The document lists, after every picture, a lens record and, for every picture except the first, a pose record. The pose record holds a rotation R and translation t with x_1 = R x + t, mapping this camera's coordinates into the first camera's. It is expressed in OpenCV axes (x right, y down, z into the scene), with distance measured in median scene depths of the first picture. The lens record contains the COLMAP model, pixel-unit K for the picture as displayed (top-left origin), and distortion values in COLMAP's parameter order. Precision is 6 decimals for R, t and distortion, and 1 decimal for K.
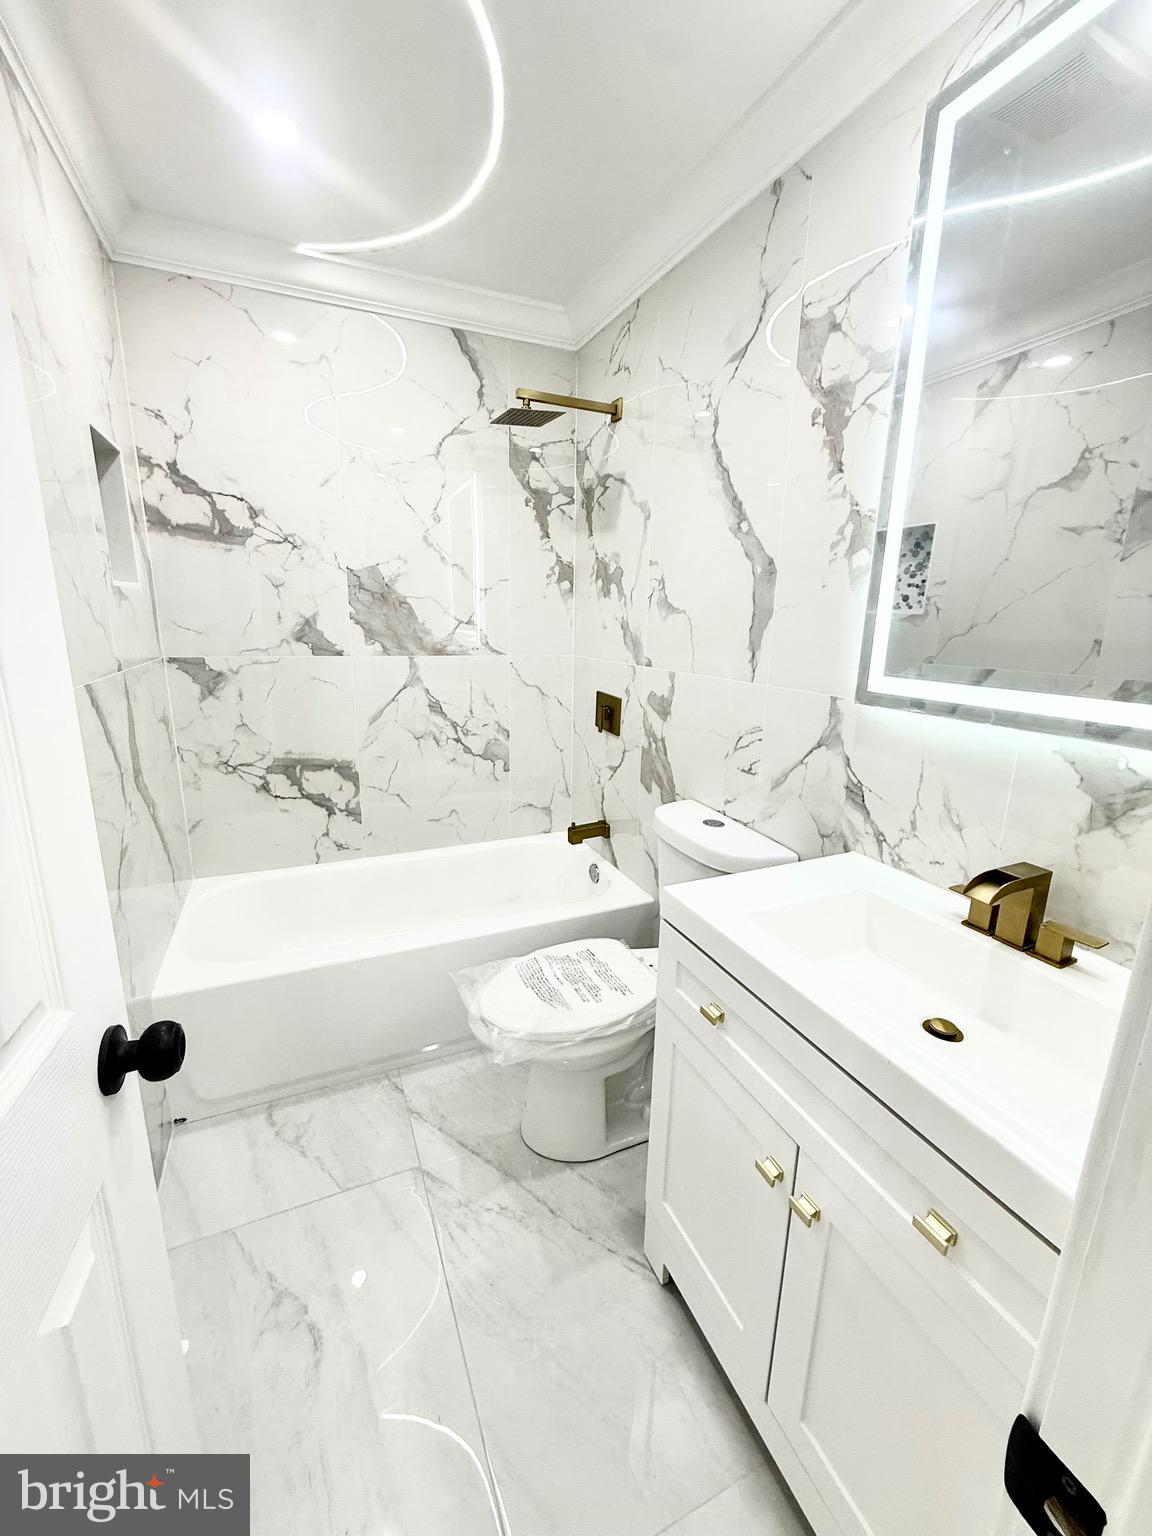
lens RADIAL K [[613.3, 0, 576.0], [0, 613.3, 762.7], [0, 0, 1]] dist [-0.001383, 0.000042]
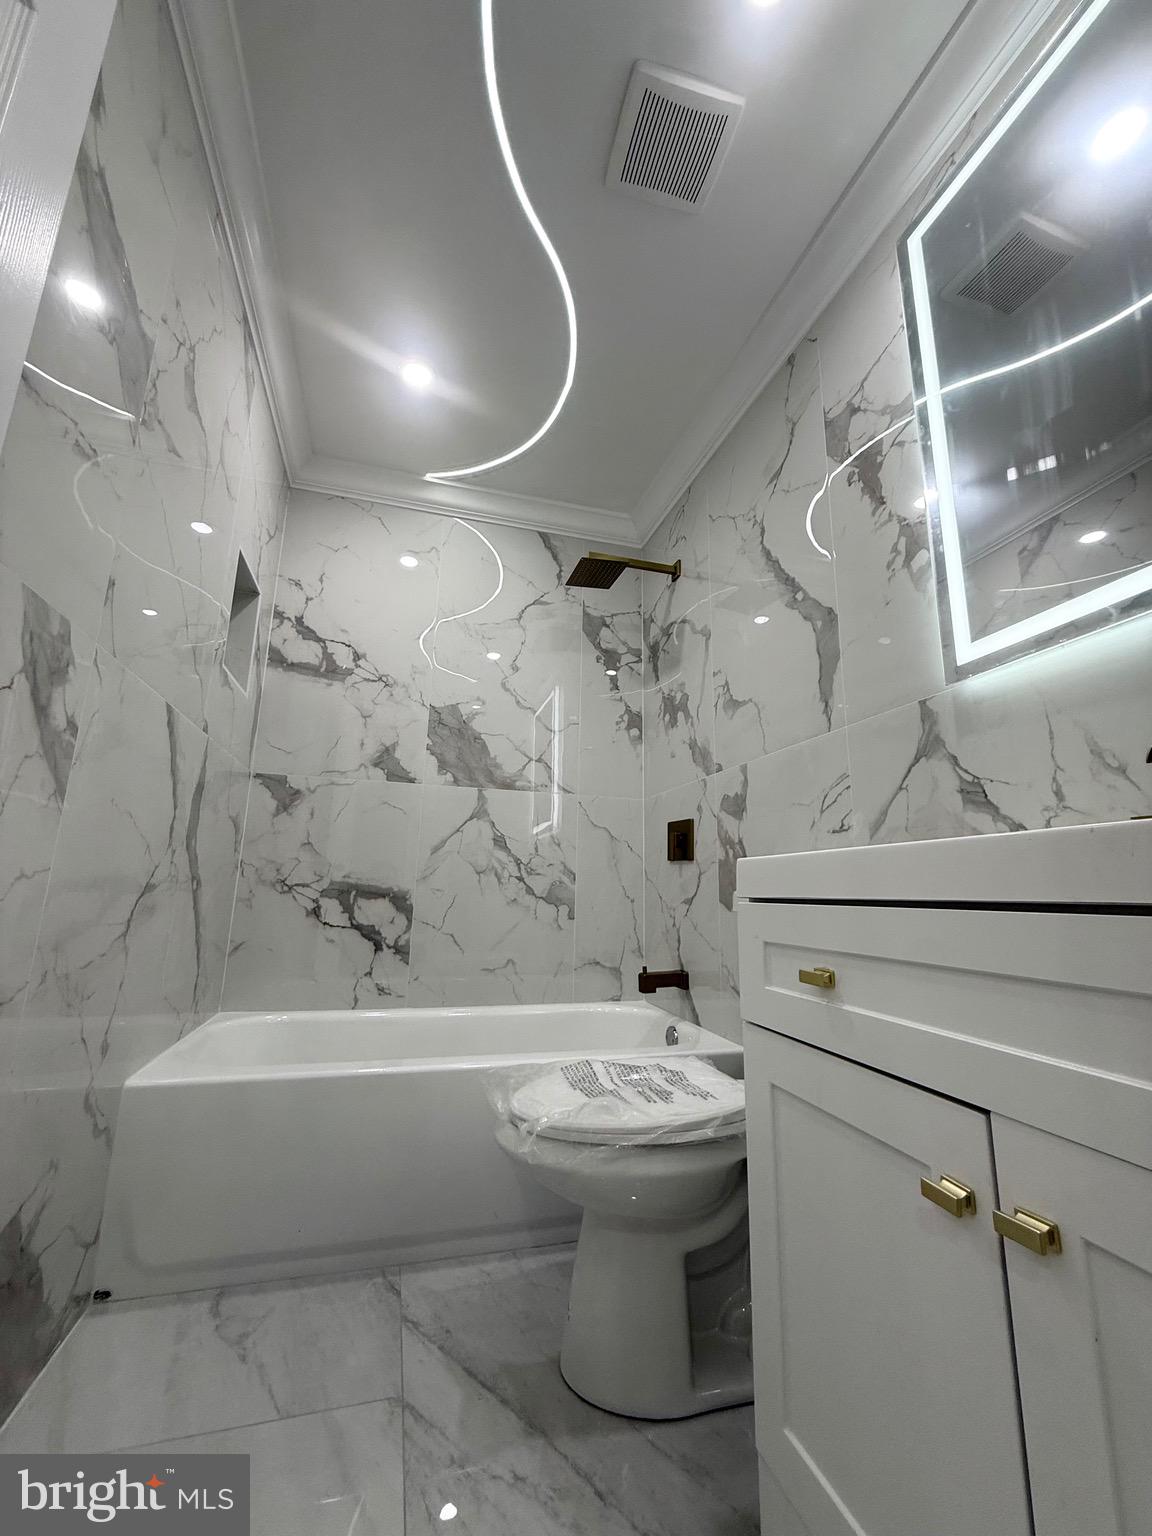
lens RADIAL K [[613.3, 0, 576.0], [0, 613.3, 762.7], [0, 0, 1]] dist [-0.001383, 0.000042]
pose [[0.991013, -0.024874, -0.131431, 0.023542], [-0.034345, 0.902303, -0.429732, 0.245574], [0.129280, 0.430385, 0.893340, 0.115635]]
